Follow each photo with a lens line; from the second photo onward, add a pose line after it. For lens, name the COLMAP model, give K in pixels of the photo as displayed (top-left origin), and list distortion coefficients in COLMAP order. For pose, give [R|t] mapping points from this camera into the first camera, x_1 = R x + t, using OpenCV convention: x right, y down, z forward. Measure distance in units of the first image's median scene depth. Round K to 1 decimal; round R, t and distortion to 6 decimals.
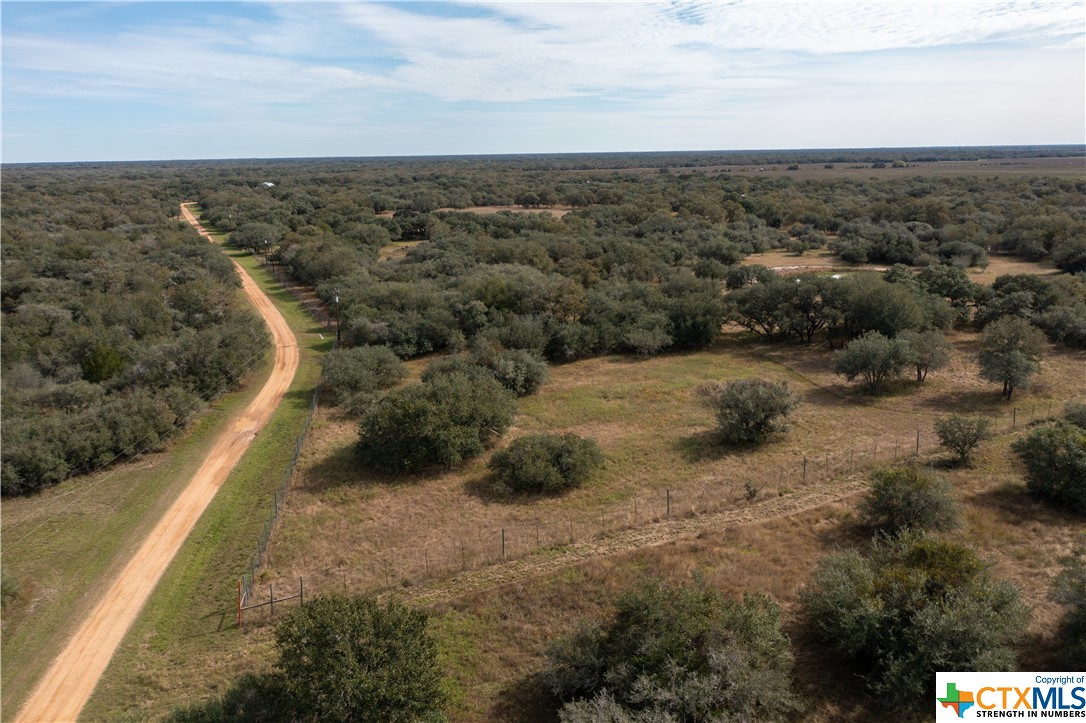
lens RADIAL K [[863.9, 0, 556.4], [0, 863.9, 384.8], [0, 0, 1]] dist [-0.006805, 0.001409]
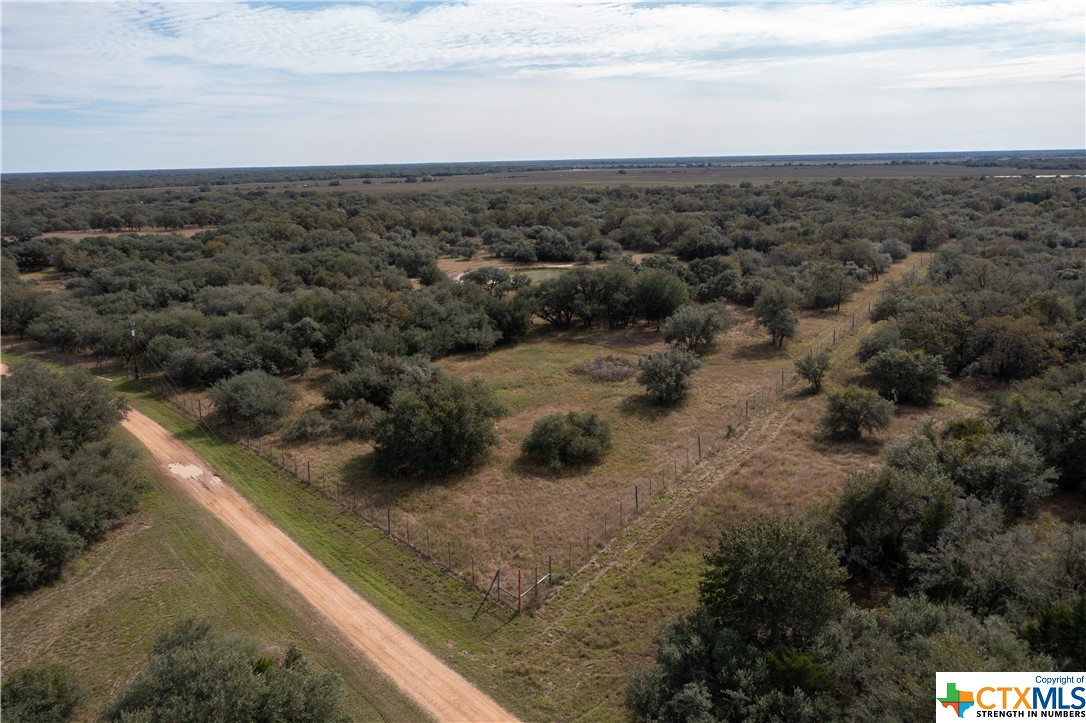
lens RADIAL K [[863.9, 0, 542.4], [0, 863.9, 376.8], [0, 0, 1]] dist [-0.006805, 0.001409]
pose [[0.854236, -0.127944, 0.503896, -2.673122], [0.141986, 0.989812, 0.010620, -0.023854], [-0.500121, 0.062474, 0.863699, 0.252674]]
